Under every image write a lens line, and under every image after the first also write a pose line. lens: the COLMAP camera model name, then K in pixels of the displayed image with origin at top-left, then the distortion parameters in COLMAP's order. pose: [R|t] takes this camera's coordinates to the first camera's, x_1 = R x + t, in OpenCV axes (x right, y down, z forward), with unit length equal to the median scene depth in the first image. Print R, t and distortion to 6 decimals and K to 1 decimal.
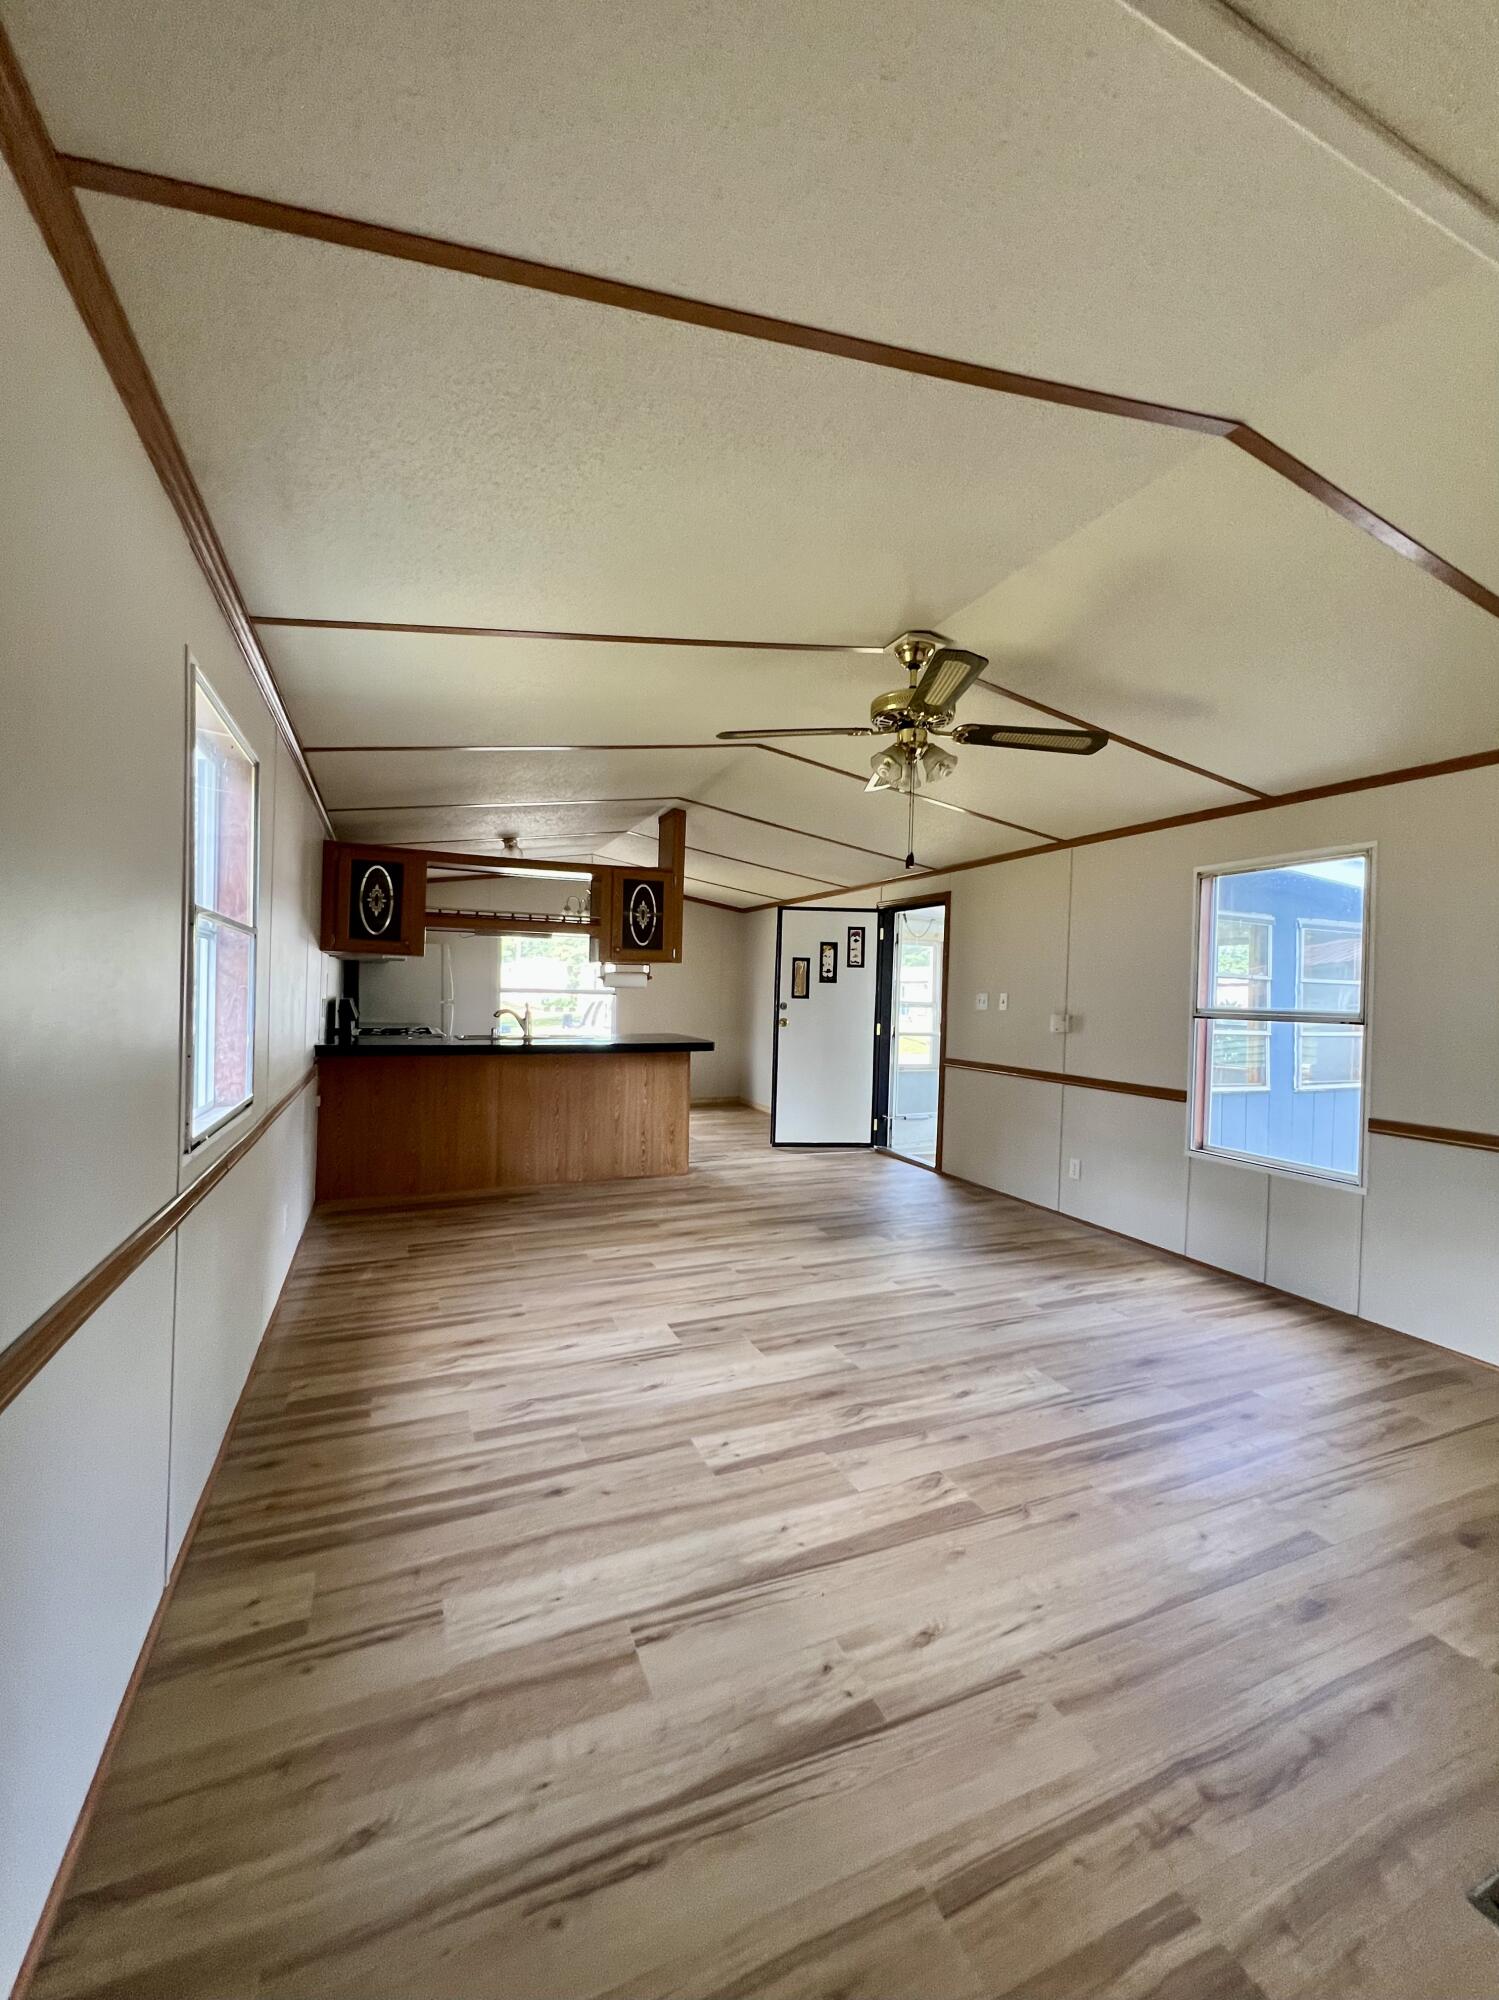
lens RADIAL K [[821.5, 0, 749.5], [0, 821.5, 1000.0], [0, 0, 1]] dist [-0.000597, 0.000879]
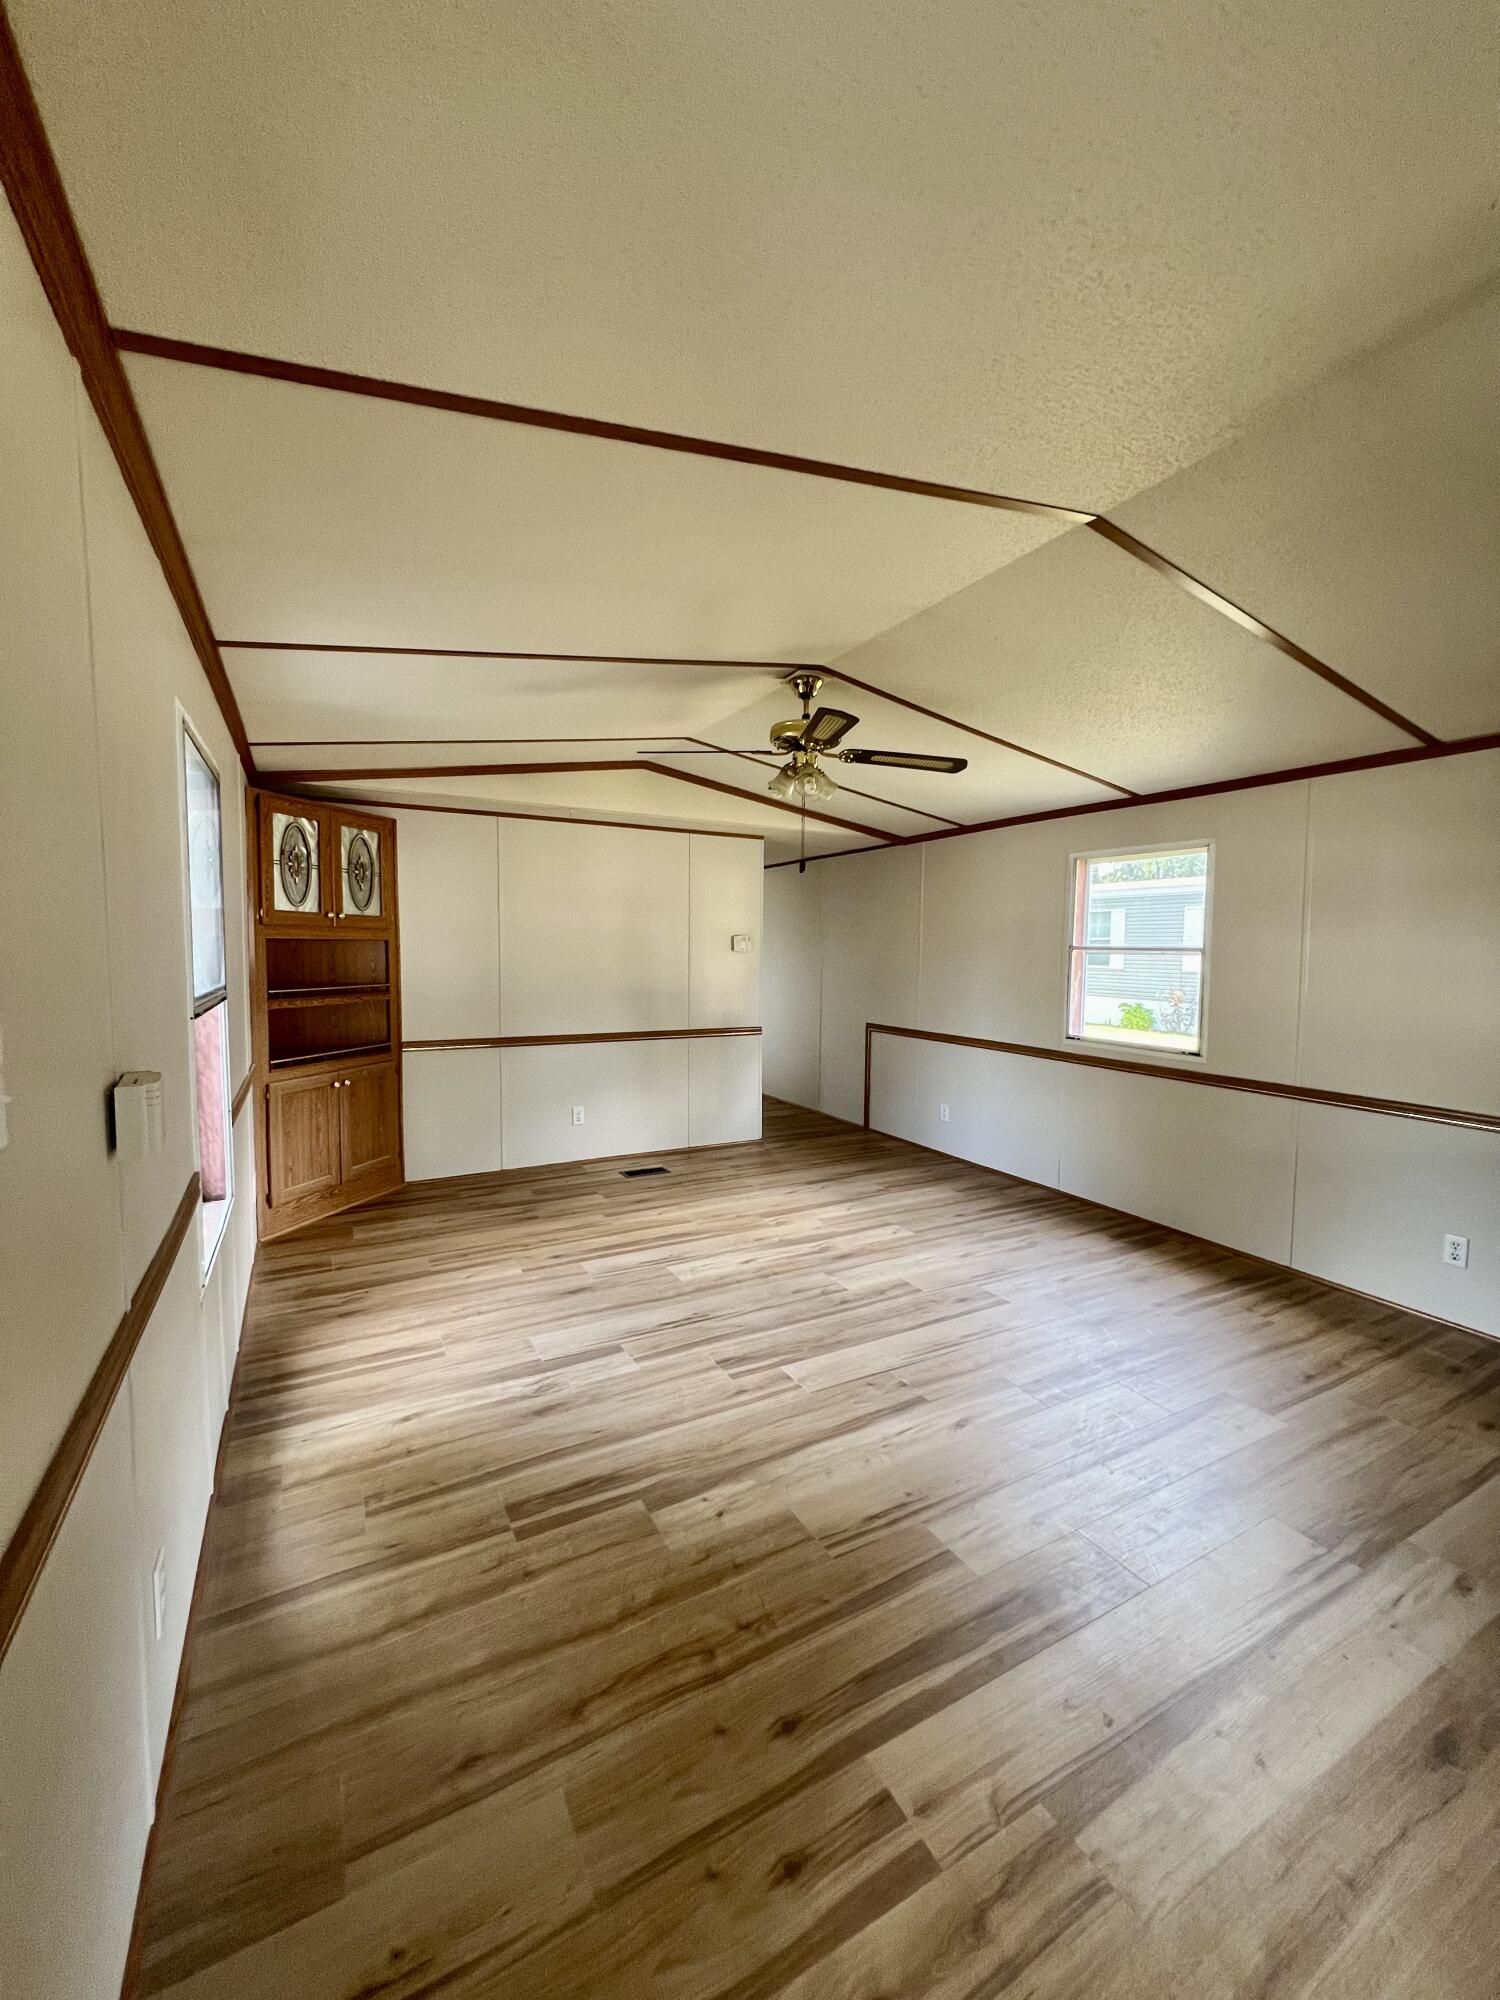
lens RADIAL K [[821.5, 0, 750.0], [0, 821.5, 1000.0], [0, 0, 1]] dist [-0.000597, 0.000879]
pose [[-0.994577, -0.034147, -0.098242, 0.395096], [-0.041301, 0.996568, 0.071739, -0.056650], [0.095456, 0.075408, -0.992573, 2.266329]]
